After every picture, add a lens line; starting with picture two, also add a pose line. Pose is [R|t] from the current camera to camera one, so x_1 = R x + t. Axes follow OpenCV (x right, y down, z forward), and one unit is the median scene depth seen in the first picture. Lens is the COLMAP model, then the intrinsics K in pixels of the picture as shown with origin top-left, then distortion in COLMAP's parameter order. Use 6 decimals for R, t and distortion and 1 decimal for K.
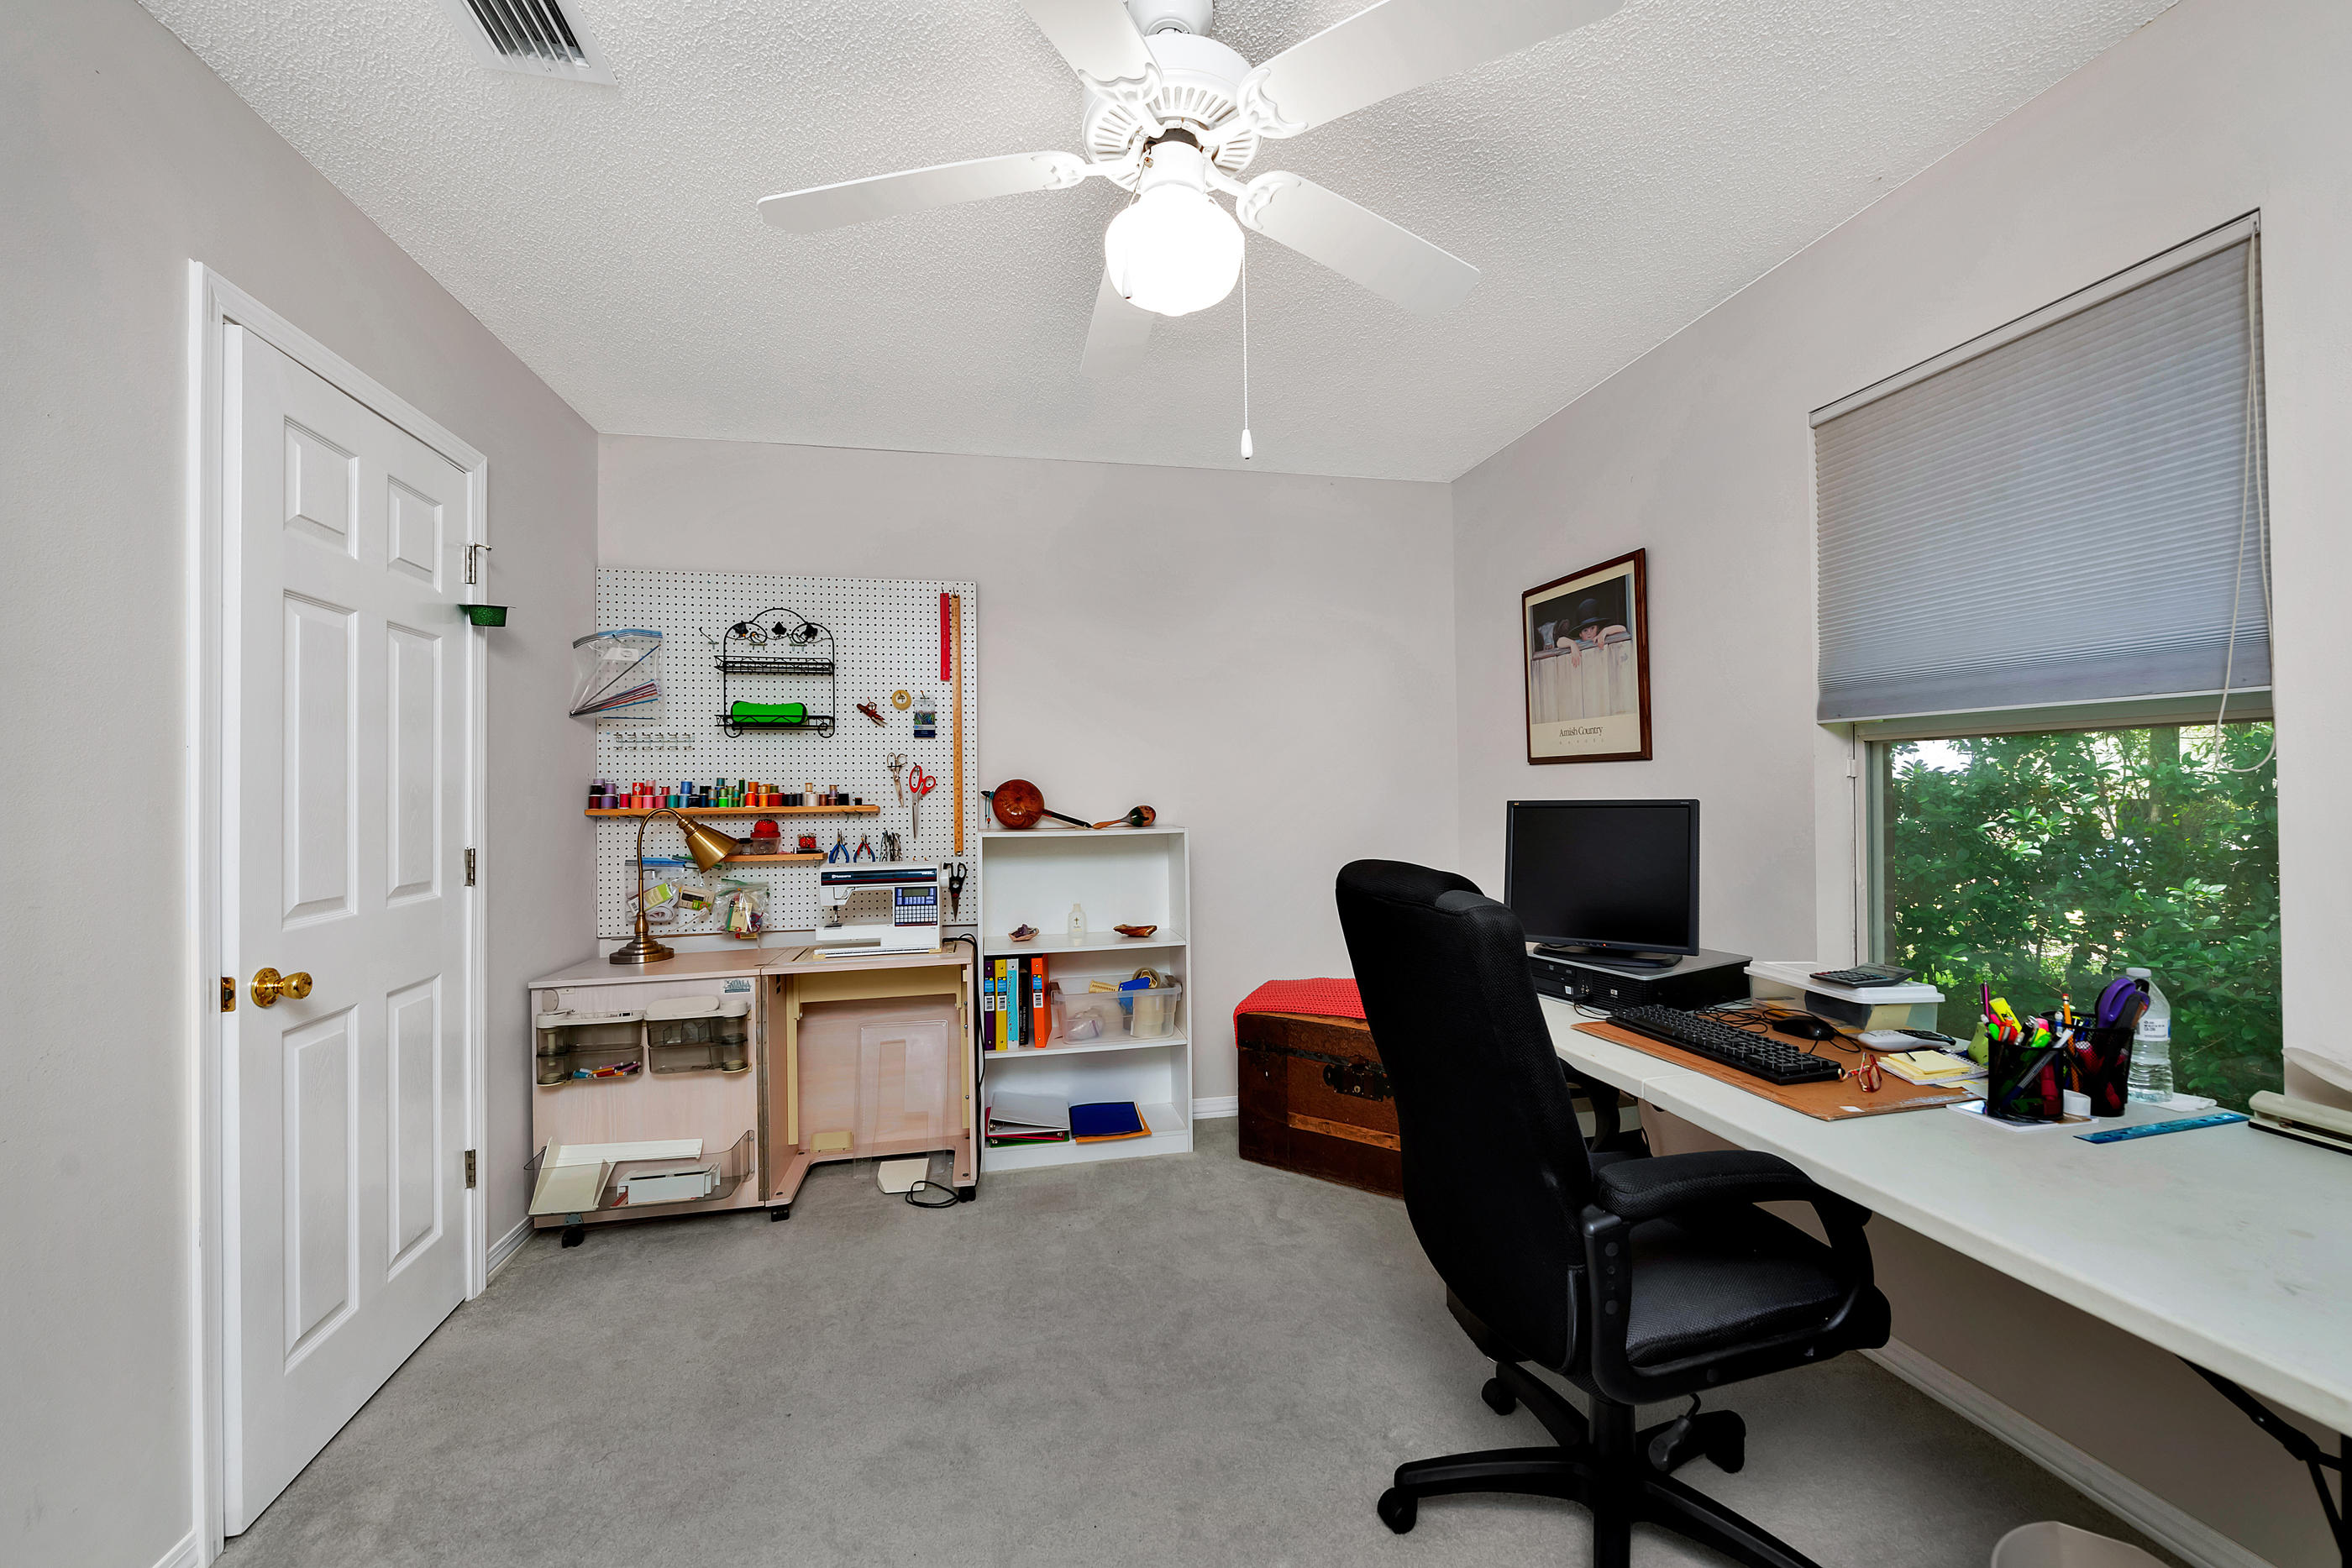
lens RADIAL K [[934.1, 0, 1167.4], [0, 934.1, 785.3], [0, 0, 1]] dist [0.002519, -0.004154]
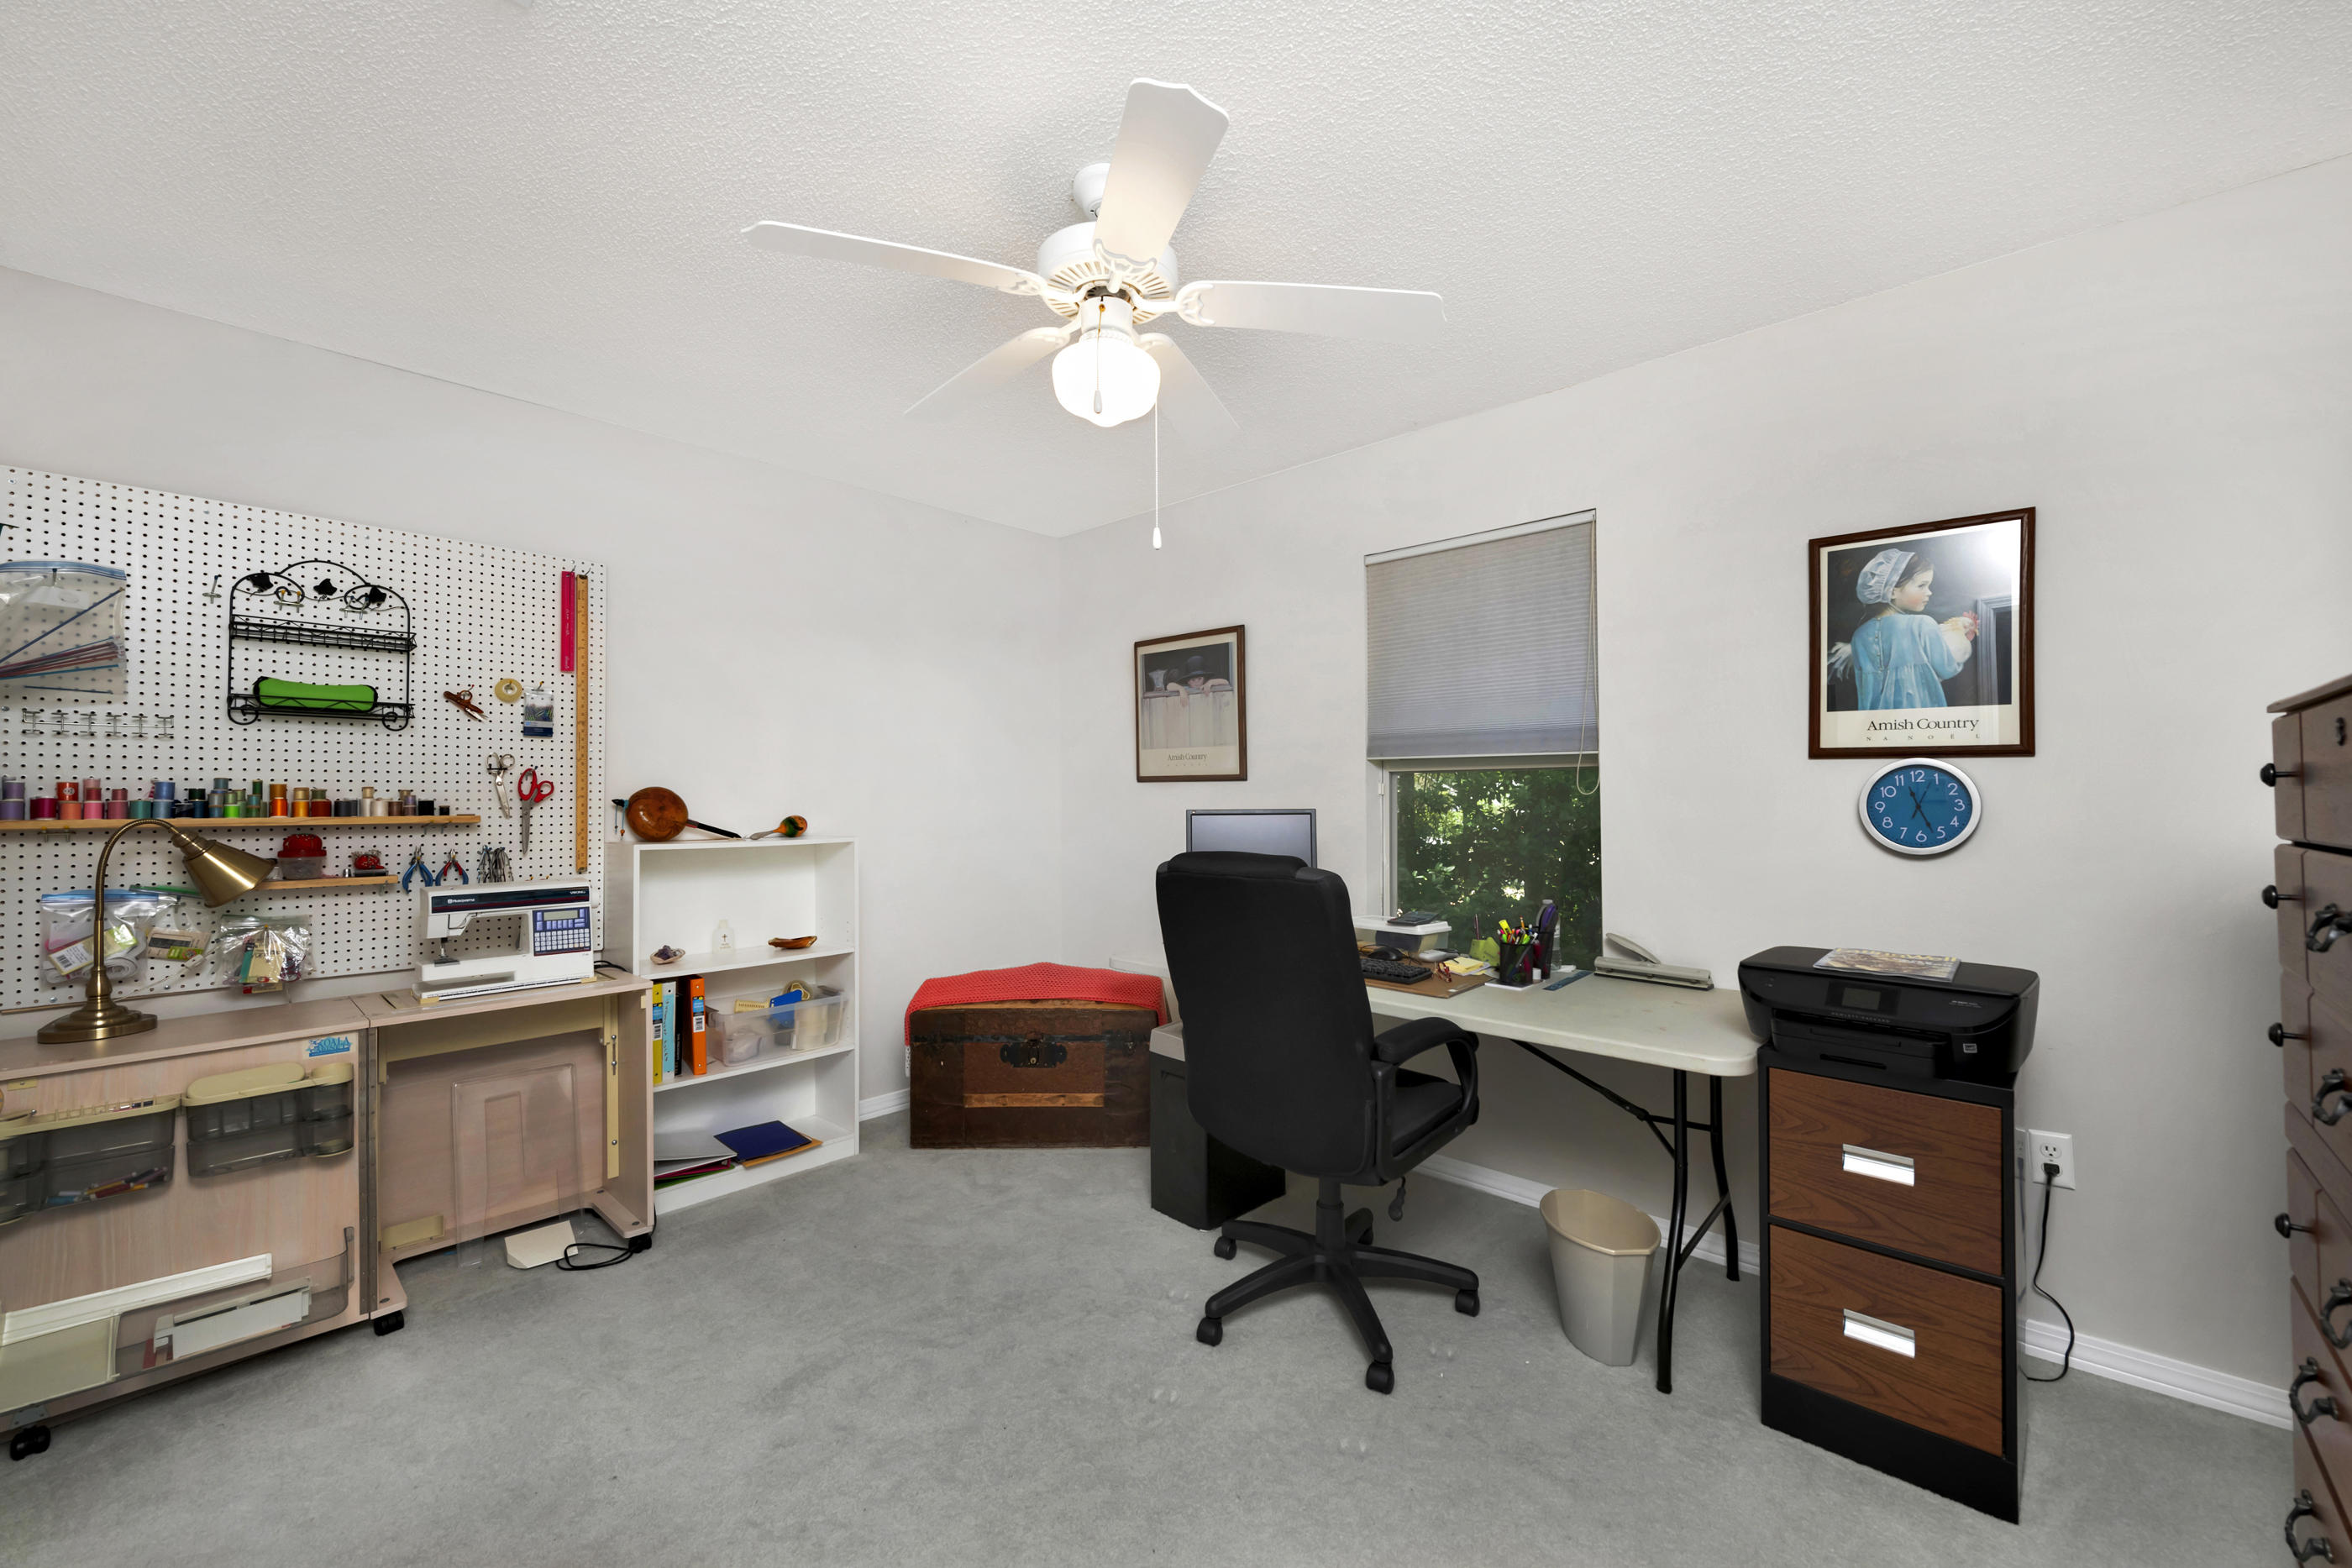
lens RADIAL K [[934.1, 0, 1186.8], [0, 934.1, 786.0], [0, 0, 1]] dist [0.002519, -0.004154]
pose [[0.812754, 0.017071, 0.582357, -0.310535], [-0.009322, 0.999824, -0.016298, 0.003391], [-0.582532, 0.007817, 0.812770, -0.047828]]
